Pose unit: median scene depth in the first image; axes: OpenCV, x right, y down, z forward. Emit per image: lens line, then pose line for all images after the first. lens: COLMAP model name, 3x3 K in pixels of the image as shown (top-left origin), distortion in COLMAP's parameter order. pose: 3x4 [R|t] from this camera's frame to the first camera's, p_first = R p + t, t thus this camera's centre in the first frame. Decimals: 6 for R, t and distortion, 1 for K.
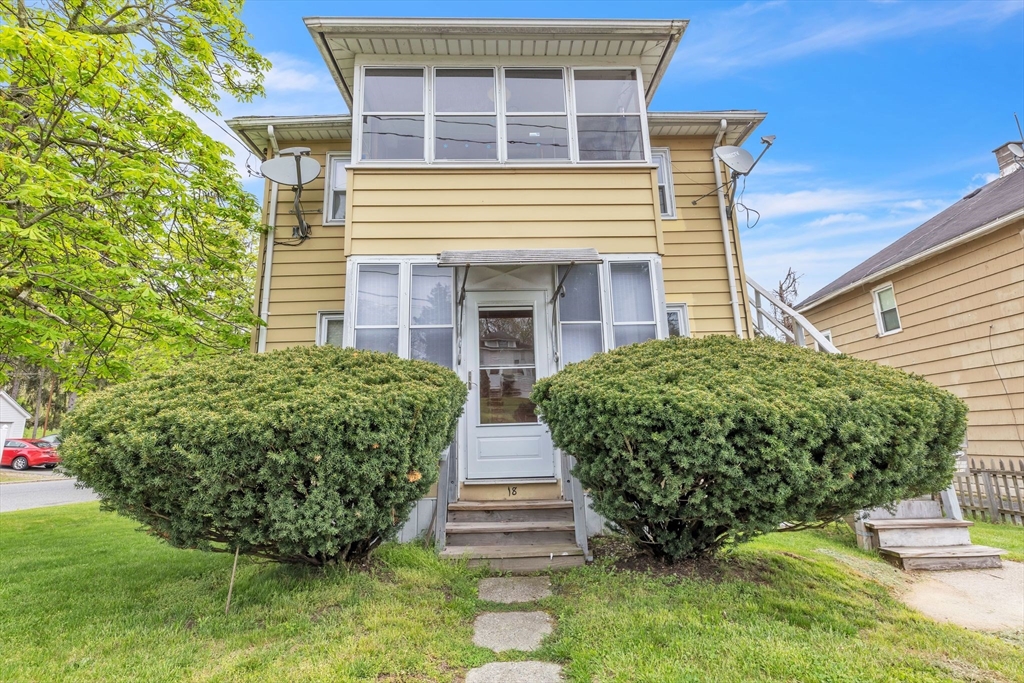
lens RADIAL K [[467.6, 0, 509.4], [0, 467.6, 337.6], [0, 0, 1]] dist [0.010475, -0.000195]
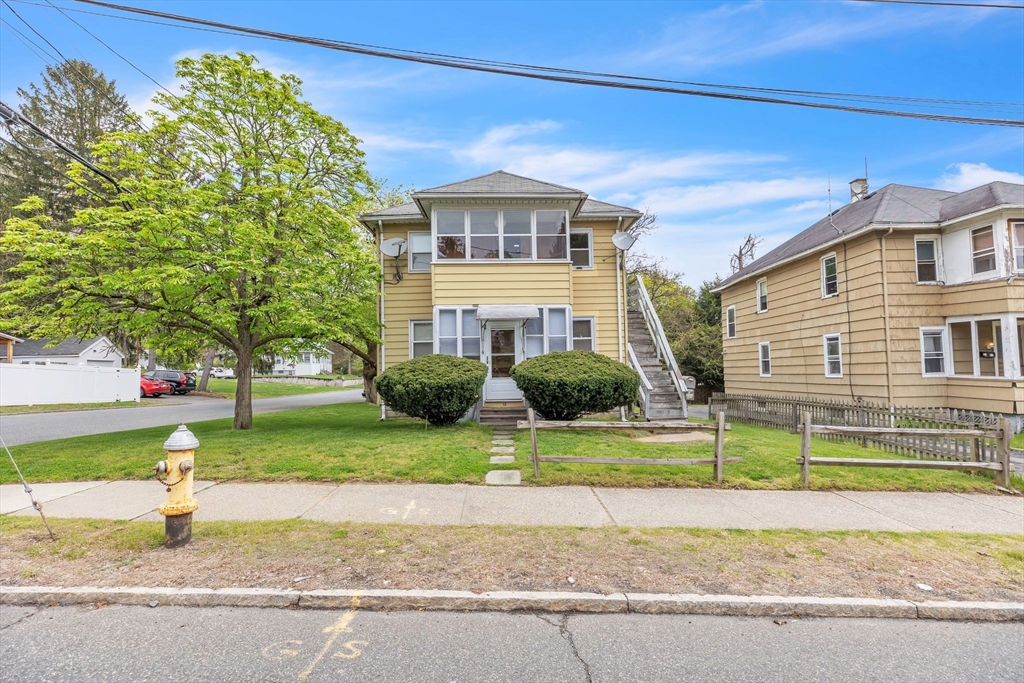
lens RADIAL K [[467.6, 0, 512.9], [0, 467.6, 344.1], [0, 0, 1]] dist [0.010475, -0.000195]
pose [[0.999956, 0.007836, 0.005133, 0.032144], [-0.008513, 0.988804, 0.148976, -0.333250], [-0.003908, -0.149013, 0.988827, -1.303859]]
